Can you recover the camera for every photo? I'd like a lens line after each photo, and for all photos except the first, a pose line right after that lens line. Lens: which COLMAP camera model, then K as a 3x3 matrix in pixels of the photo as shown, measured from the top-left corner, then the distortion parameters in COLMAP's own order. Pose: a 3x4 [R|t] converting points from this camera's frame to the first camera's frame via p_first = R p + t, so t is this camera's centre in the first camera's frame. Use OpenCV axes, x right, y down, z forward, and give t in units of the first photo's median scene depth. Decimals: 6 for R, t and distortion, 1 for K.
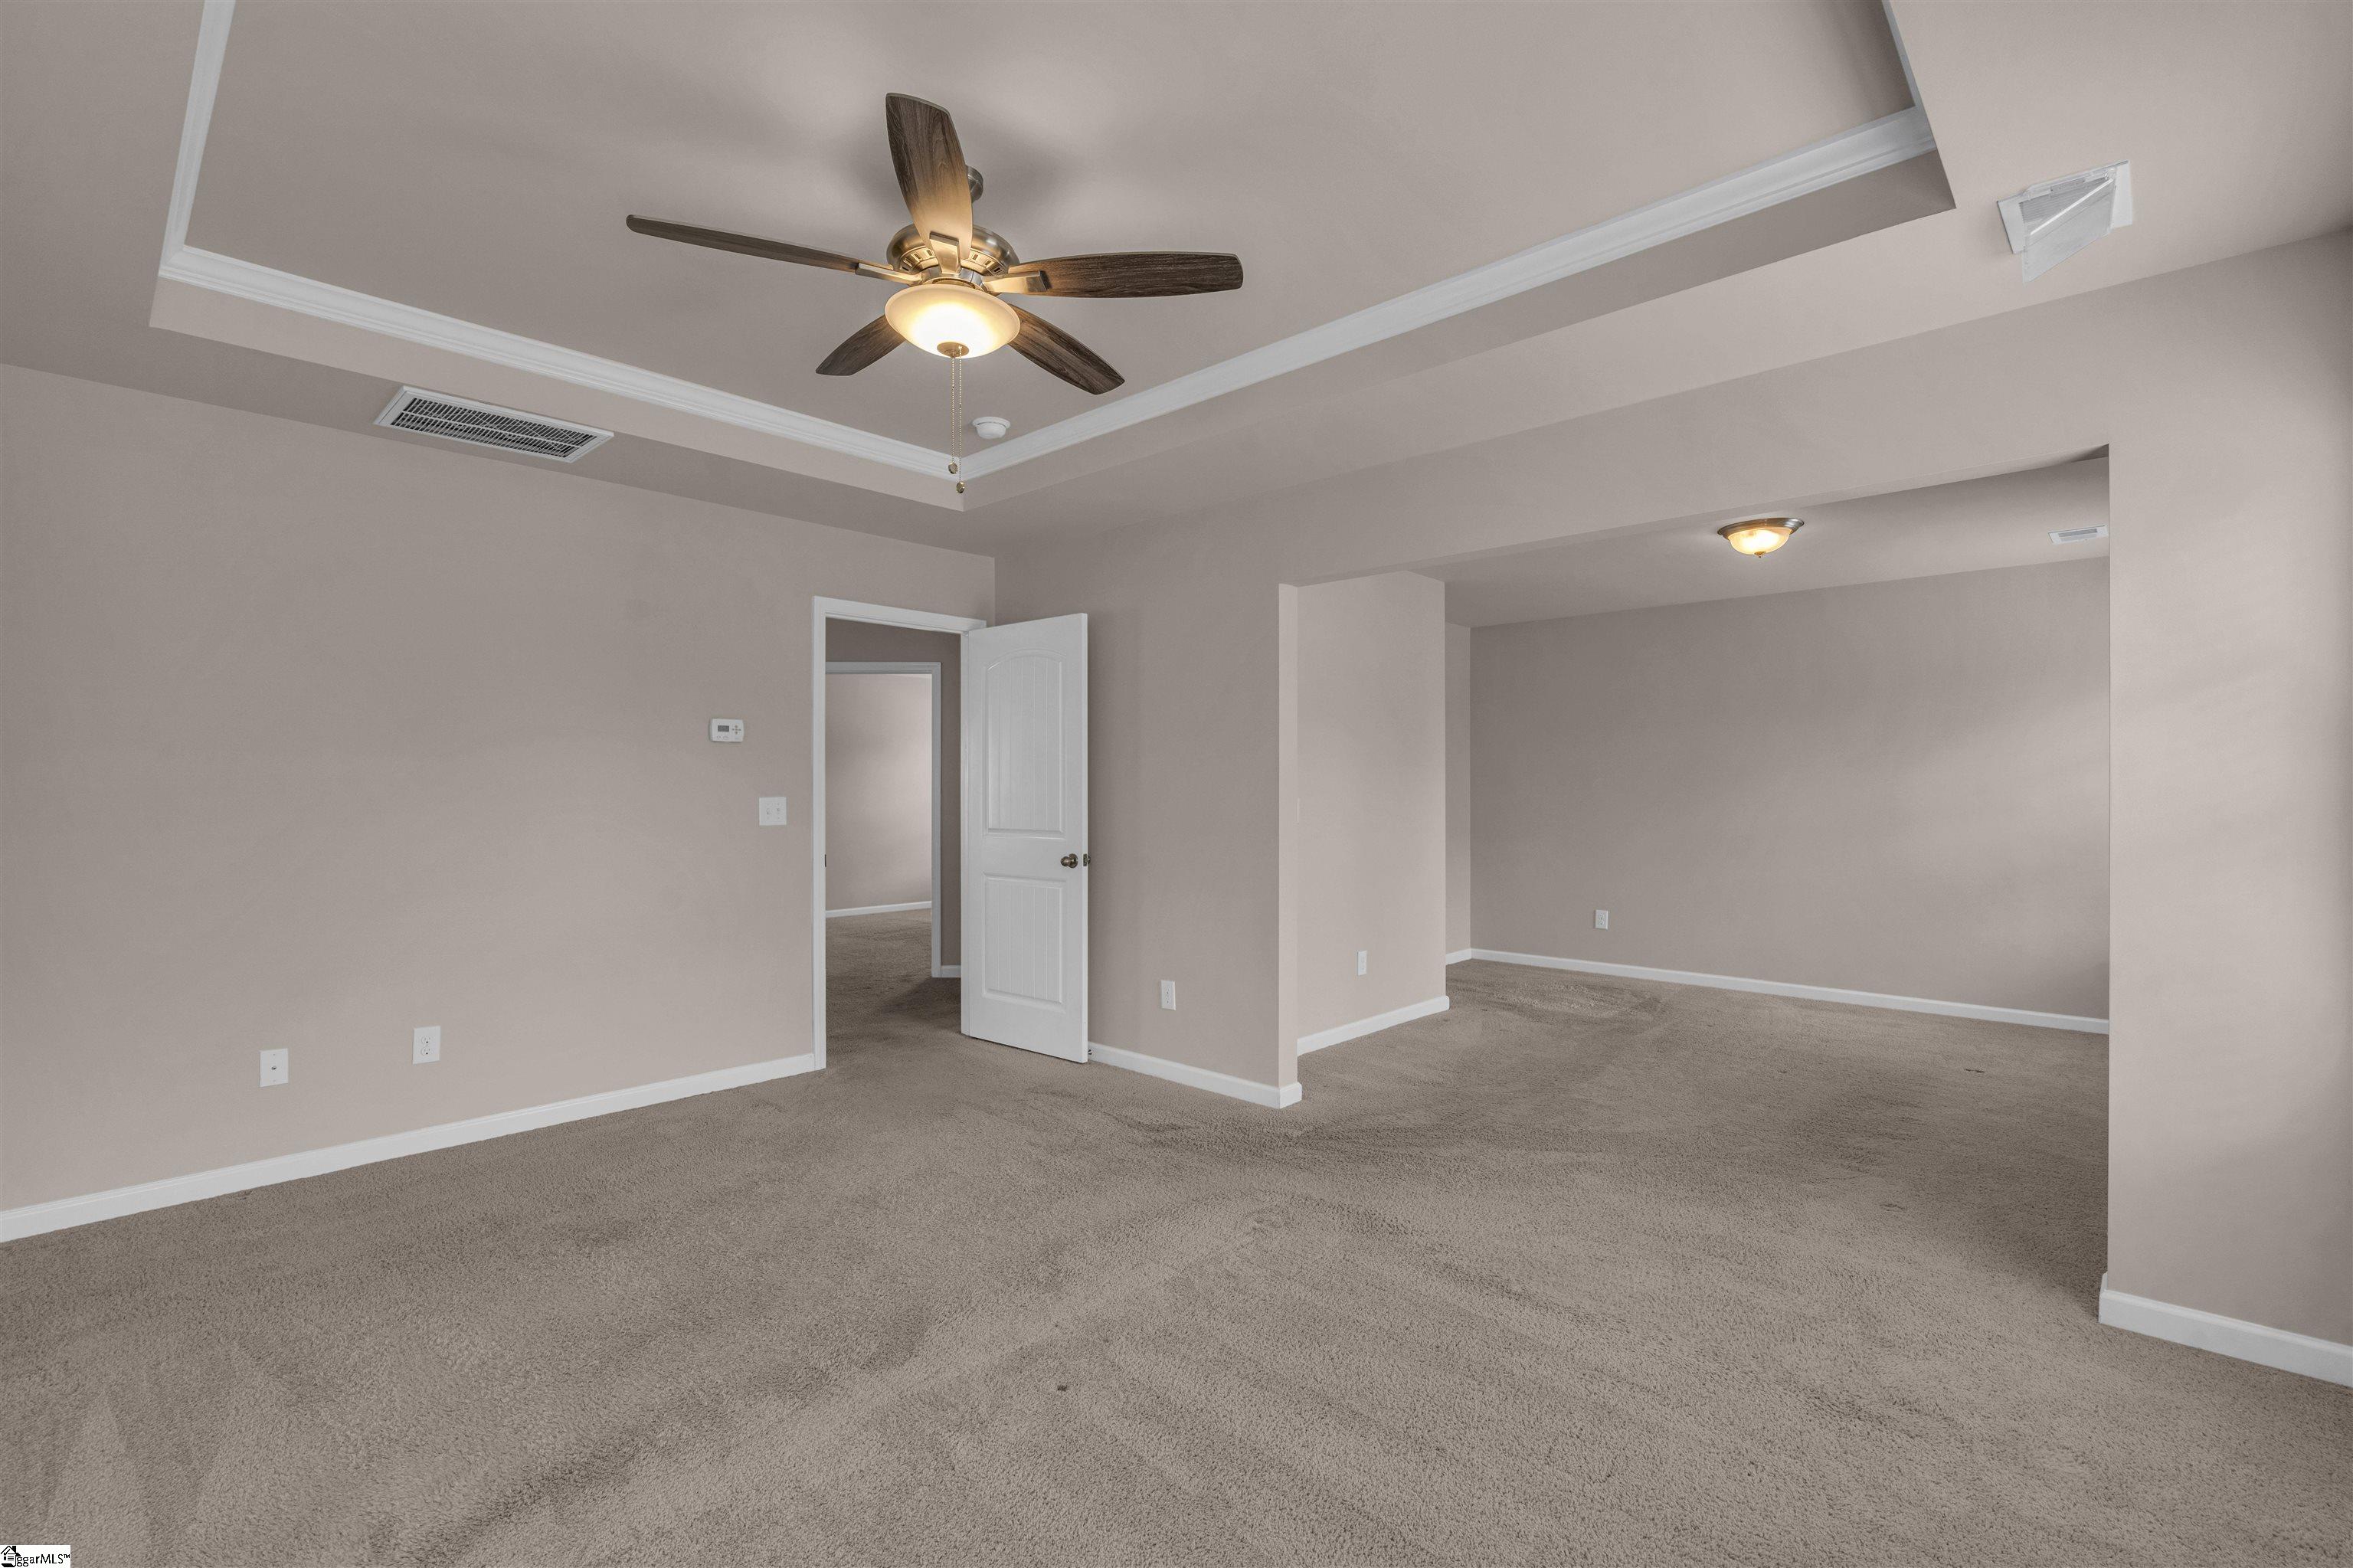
lens RADIAL K [[1040.6, 0, 1172.4], [0, 1040.6, 791.8], [0, 0, 1]] dist [-0.001103, 0.000089]
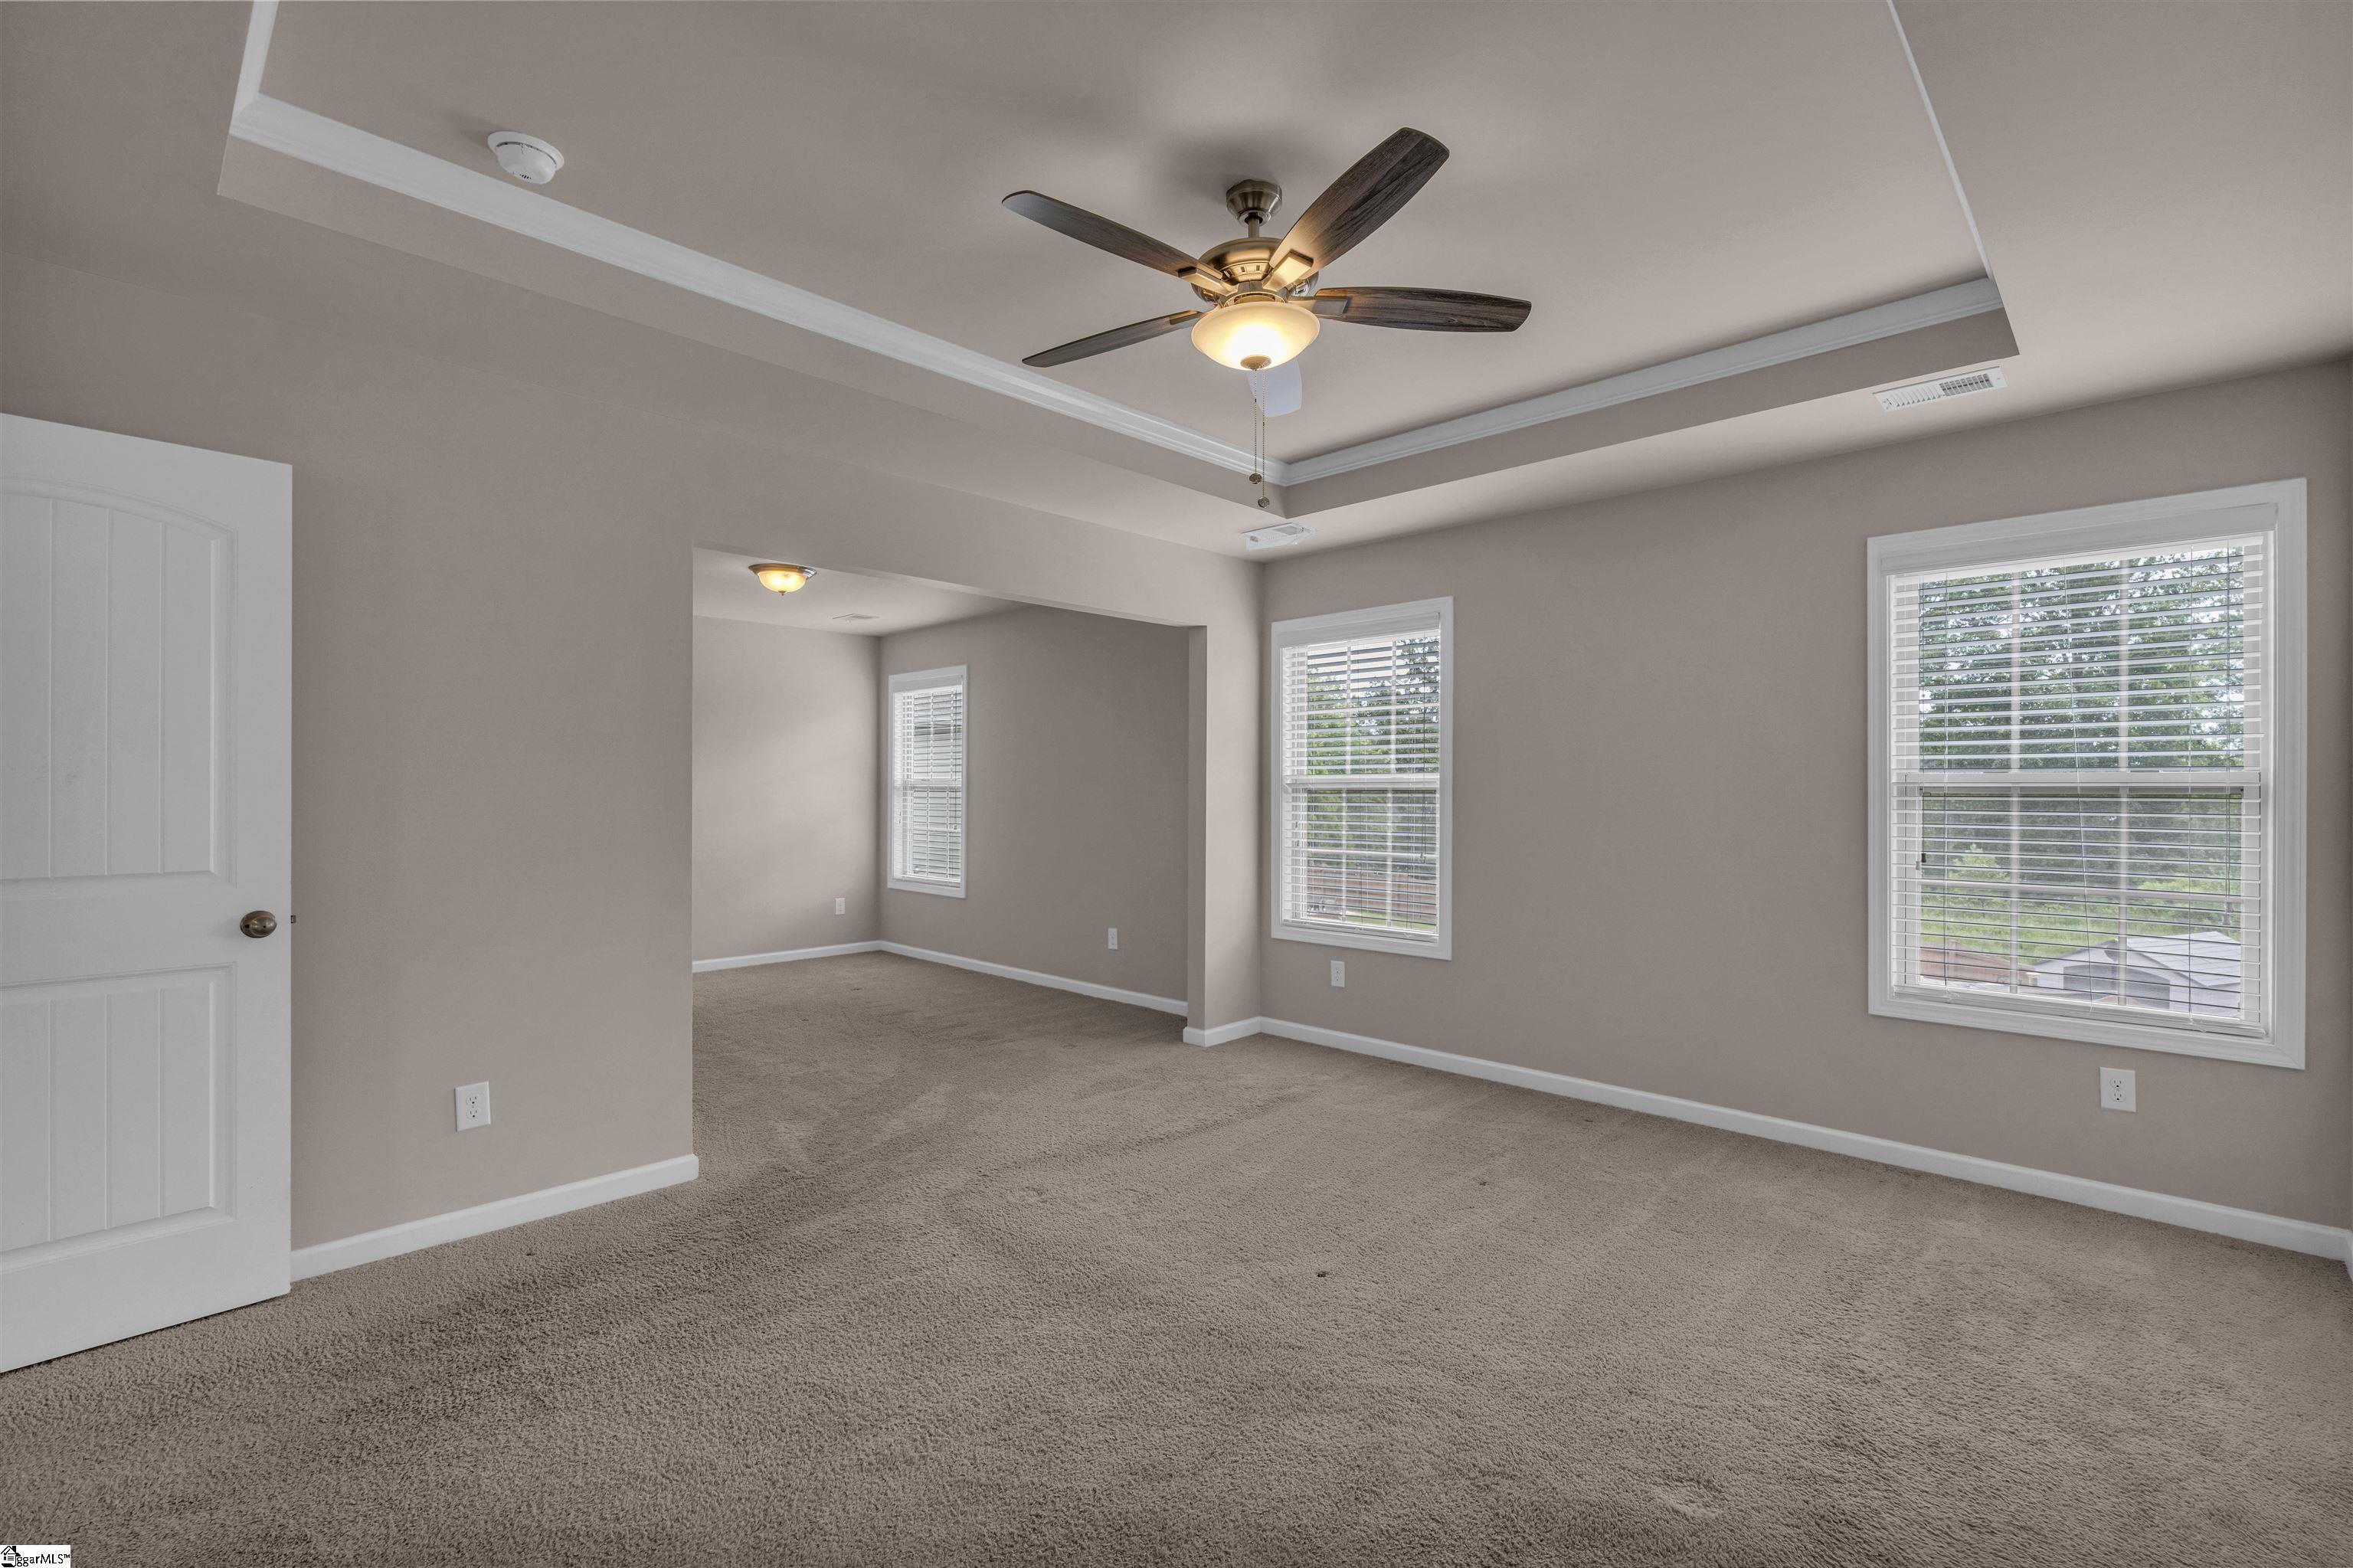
lens RADIAL K [[1040.6, 0, 1172.4], [0, 1040.6, 791.8], [0, 0, 1]] dist [-0.001103, 0.000089]
pose [[0.020381, -0.001068, 0.999792, -0.698280], [0.001921, 0.999998, 0.001029, -0.000705], [-0.999790, 0.001900, 0.020383, 0.598779]]
